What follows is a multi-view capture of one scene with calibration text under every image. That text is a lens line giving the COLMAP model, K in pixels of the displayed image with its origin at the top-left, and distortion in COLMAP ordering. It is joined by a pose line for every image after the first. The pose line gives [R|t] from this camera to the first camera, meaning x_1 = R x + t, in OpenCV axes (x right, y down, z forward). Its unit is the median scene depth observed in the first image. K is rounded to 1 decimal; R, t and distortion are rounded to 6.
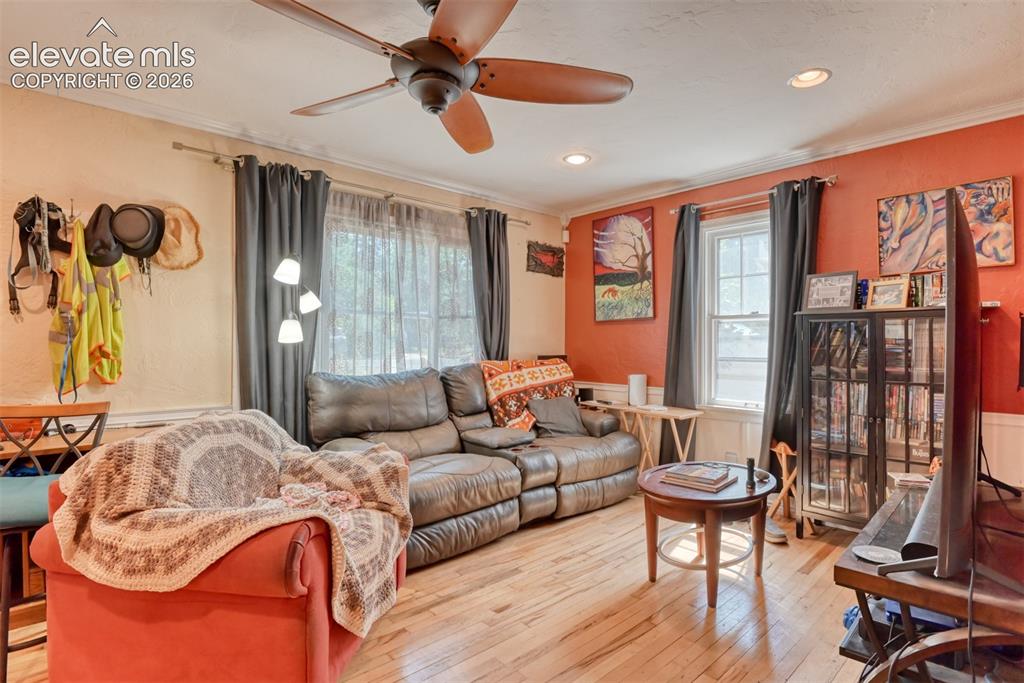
lens RADIAL K [[516.2, 0, 511.4], [0, 516.2, 342.6], [0, 0, 1]] dist [-0.033038, -0.000621]
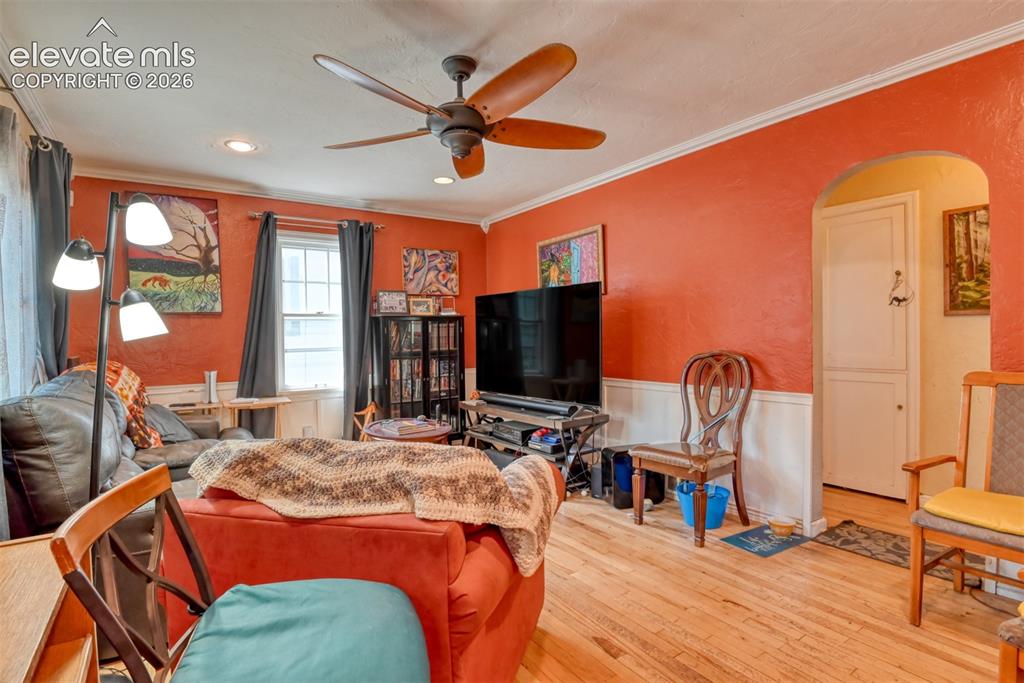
lens RADIAL K [[500.1, 0, 515.9], [0, 500.1, 341.6], [0, 0, 1]] dist [-0.027779, -0.003067]
pose [[0.126503, -0.020180, 0.991761, -0.679369], [0.014156, 0.999728, 0.018537, -0.002197], [-0.991865, 0.011694, 0.126754, 0.354642]]
